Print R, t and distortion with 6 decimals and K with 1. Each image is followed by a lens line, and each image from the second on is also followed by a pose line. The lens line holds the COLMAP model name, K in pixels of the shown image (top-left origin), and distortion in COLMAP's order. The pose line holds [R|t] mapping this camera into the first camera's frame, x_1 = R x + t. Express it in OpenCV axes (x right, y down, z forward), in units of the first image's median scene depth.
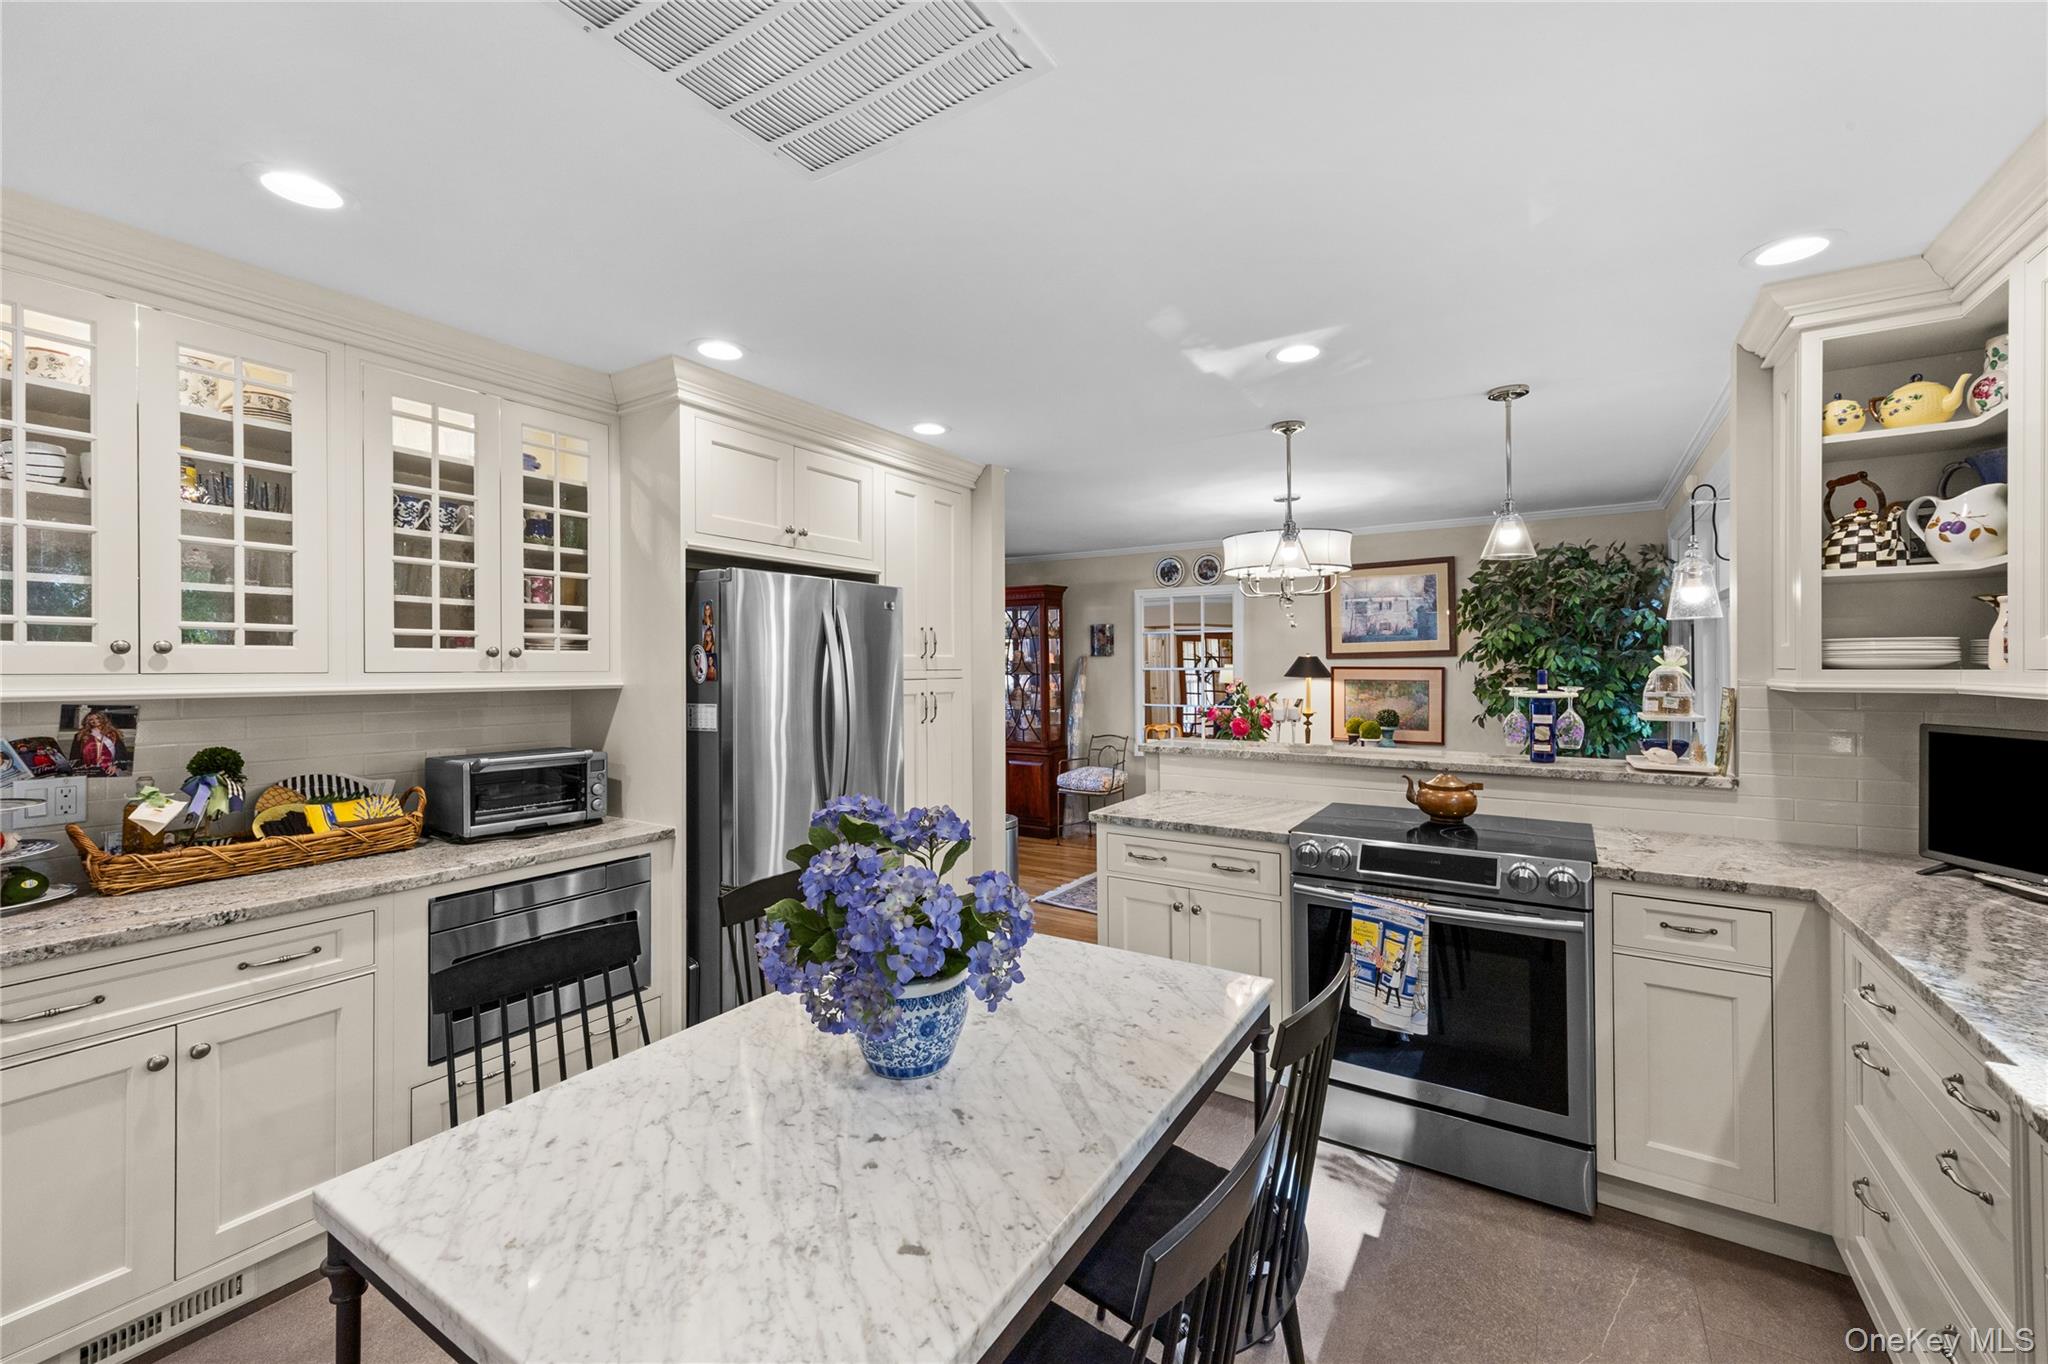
lens RADIAL K [[828.4, 0, 1027.9], [0, 828.4, 669.3], [0, 0, 1]] dist [0.009499, -0.000638]
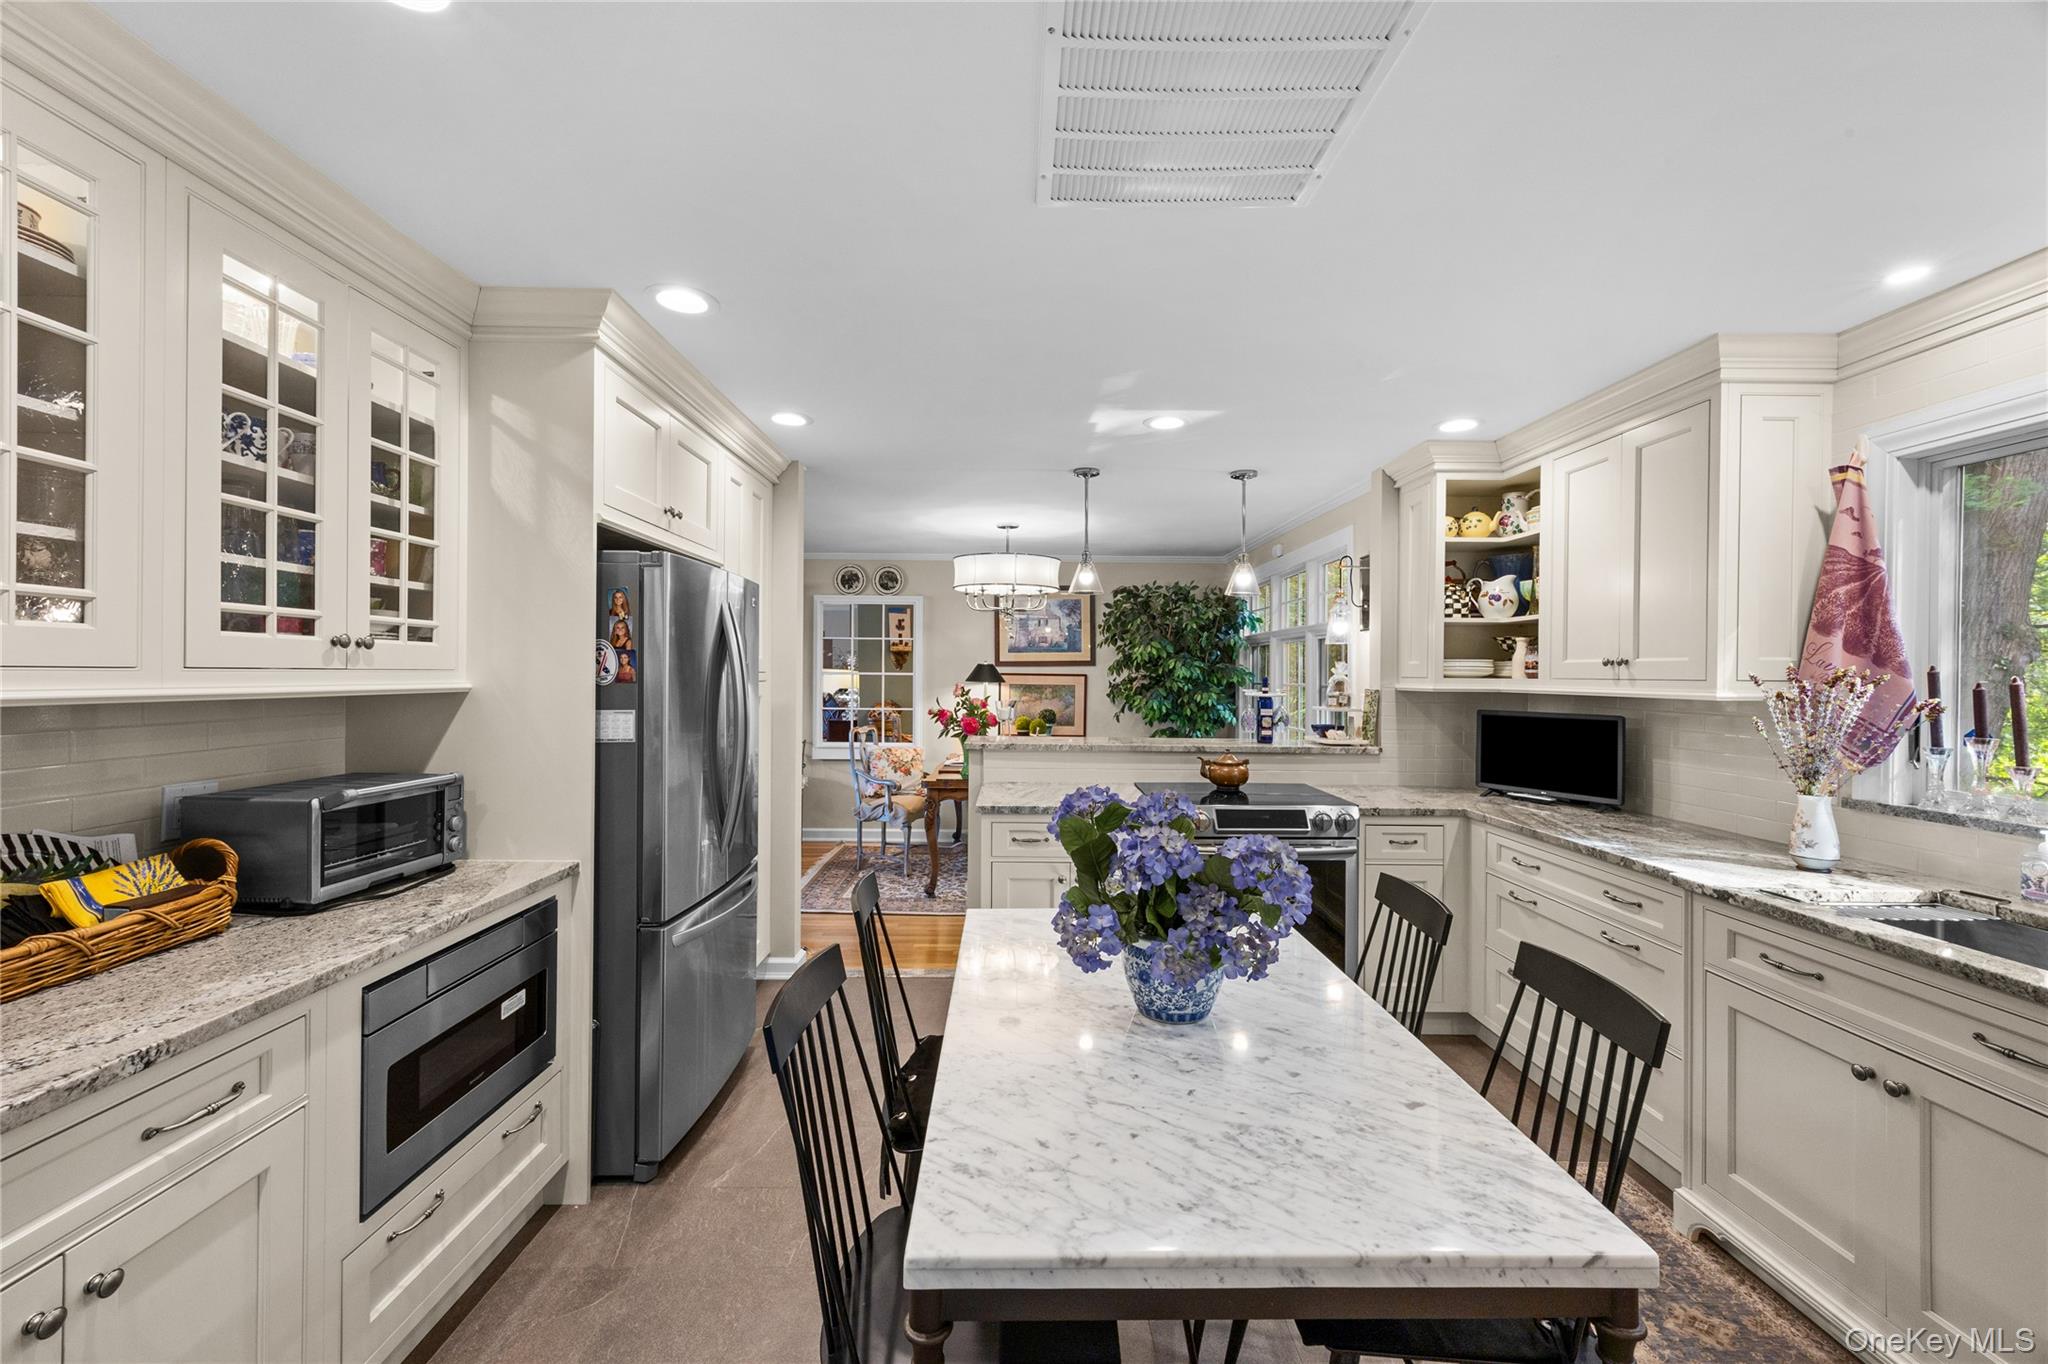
lens RADIAL K [[807.5, 0, 1018.4], [0, 807.5, 678.1], [0, 0, 1]] dist [0.004539, -0.000116]
pose [[0.837618, 0.006694, 0.546215, -0.581862], [-0.008905, 0.999959, 0.001400, 0.005122], [-0.546183, -0.006037, 0.837644, 0.108158]]
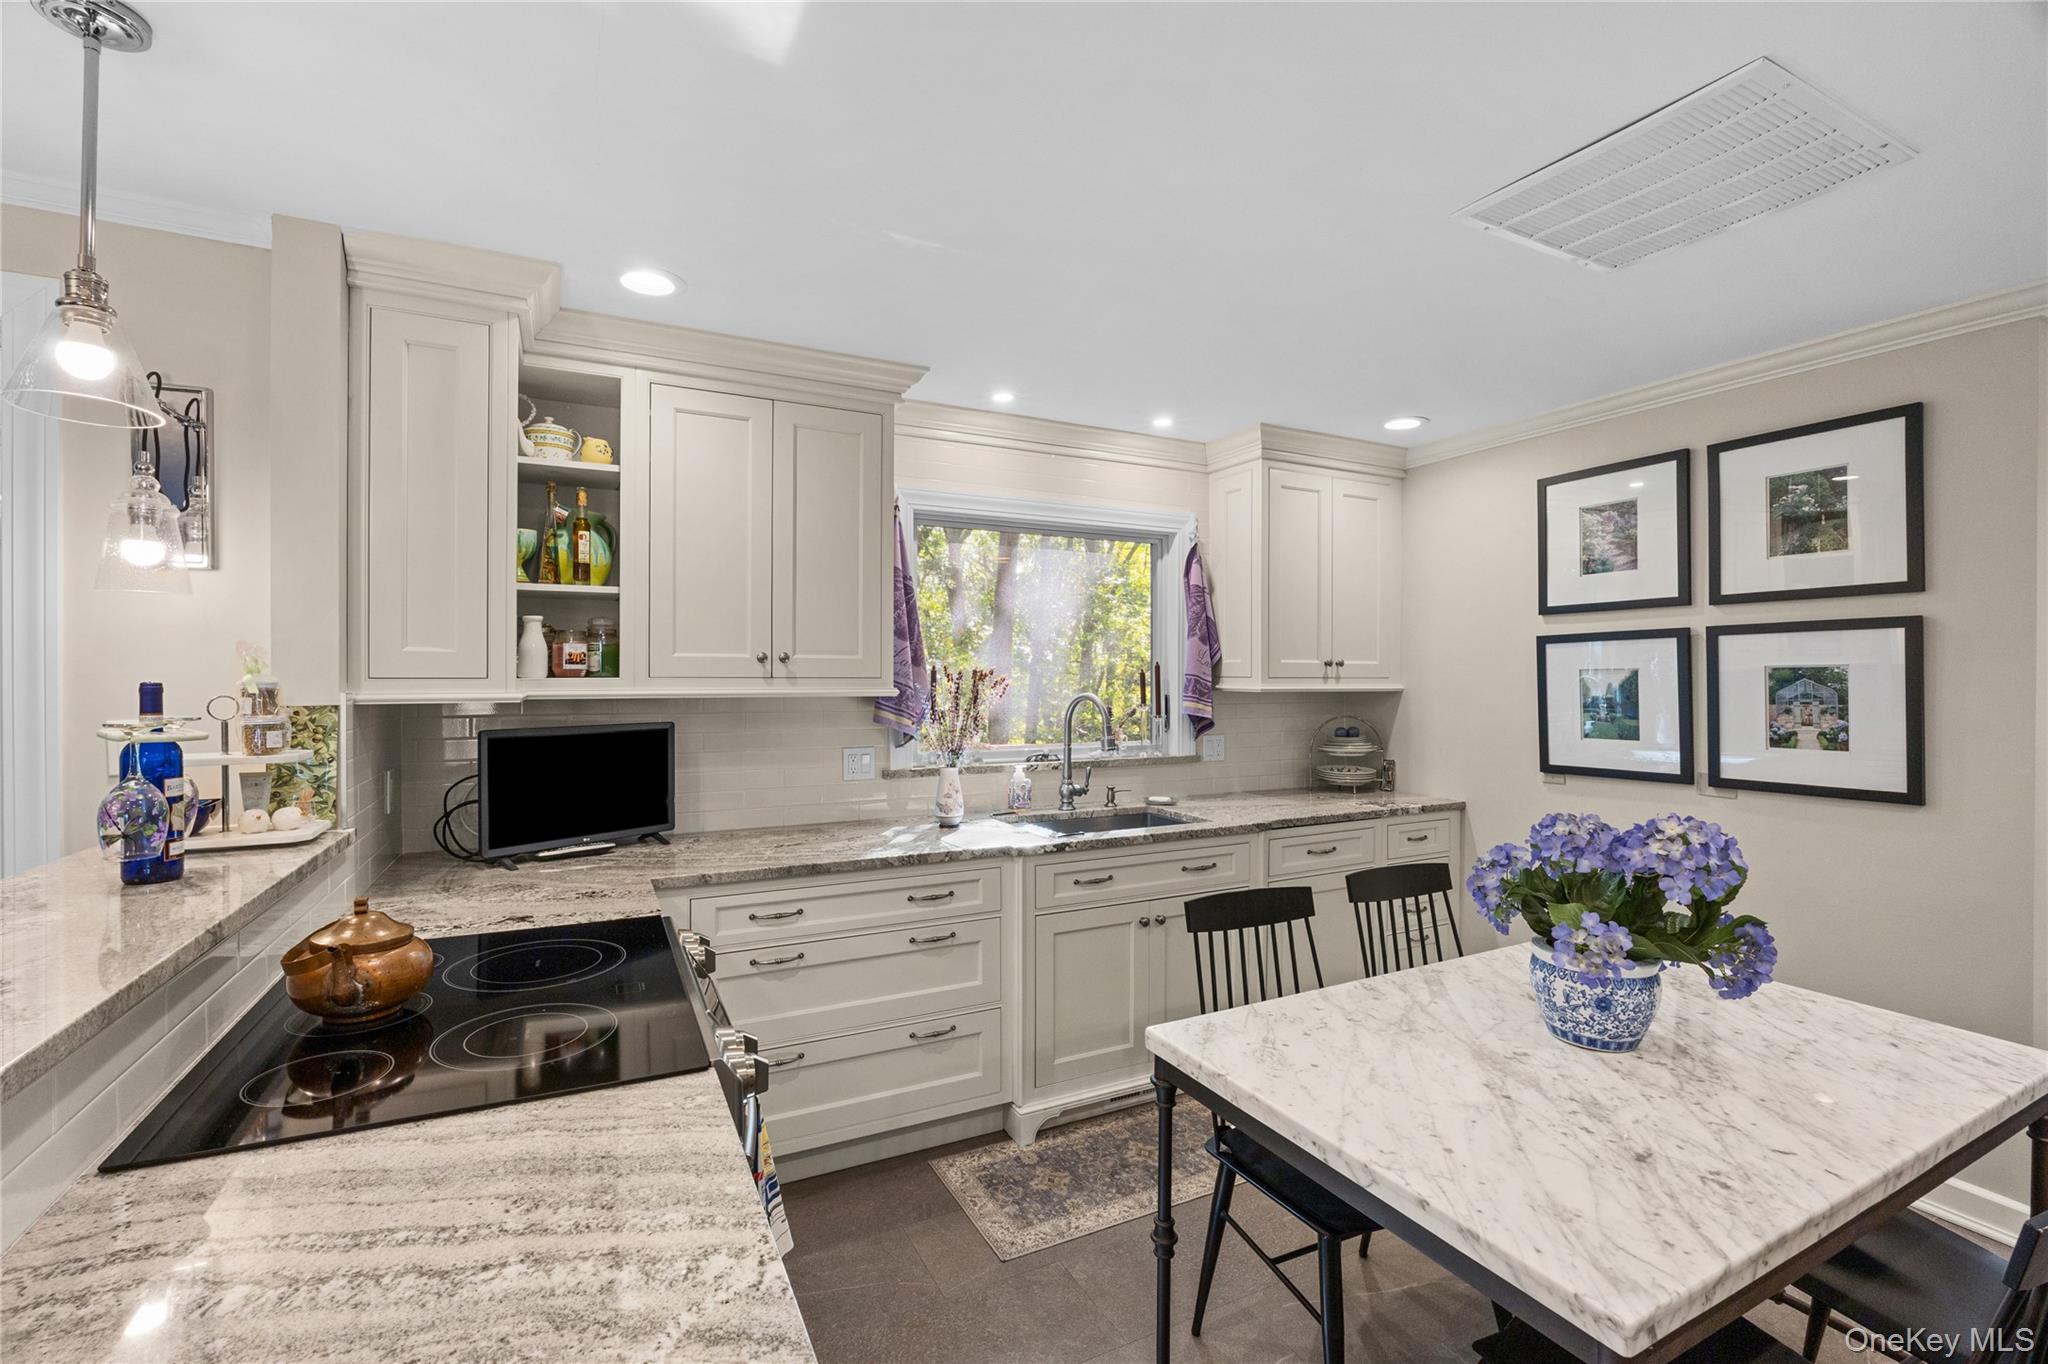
lens RADIAL K [[899.1, 0, 1022.1], [0, 899.1, 671.6], [0, 0, 1]] dist [-0.001506, -0.000343]
pose [[-0.861114, 0.002581, 0.508405, -0.061803], [0.001612, 0.999996, -0.002347, -0.003117], [-0.508409, -0.001201, -0.861115, 1.481790]]
